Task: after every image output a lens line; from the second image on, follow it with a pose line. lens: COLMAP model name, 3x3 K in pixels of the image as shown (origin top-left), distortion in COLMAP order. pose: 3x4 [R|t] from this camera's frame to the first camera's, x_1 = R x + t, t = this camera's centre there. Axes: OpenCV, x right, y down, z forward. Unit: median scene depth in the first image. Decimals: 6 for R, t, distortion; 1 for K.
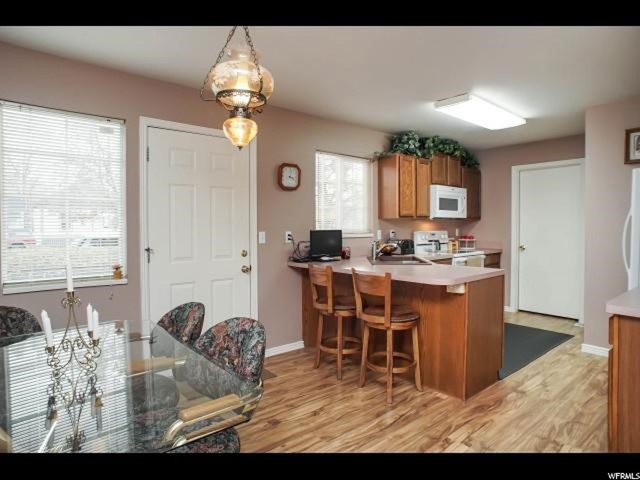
lens RADIAL K [[381.5, 0, 319.9], [0, 381.5, 234.5], [0, 0, 1]] dist [-0.090572, 0.057921]
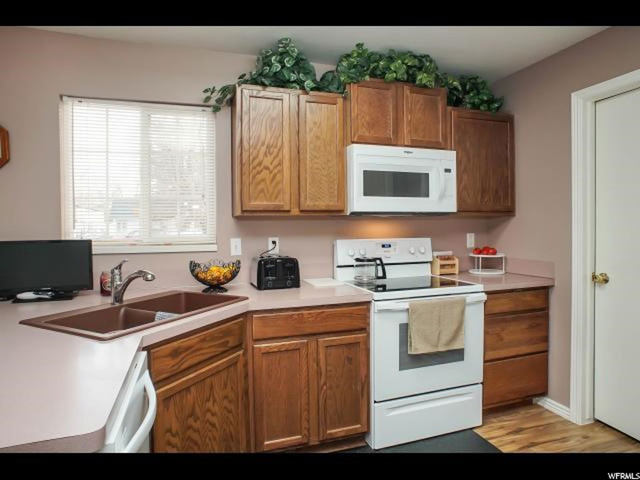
lens RADIAL K [[381.5, 0, 315.0], [0, 381.5, 234.7], [0, 0, 1]] dist [-0.090572, 0.057921]
pose [[0.923048, 0.002594, -0.384676, 0.475270], [-0.001654, 0.999995, 0.002775, -0.018547], [0.384681, -0.001925, 0.923047, 0.569750]]
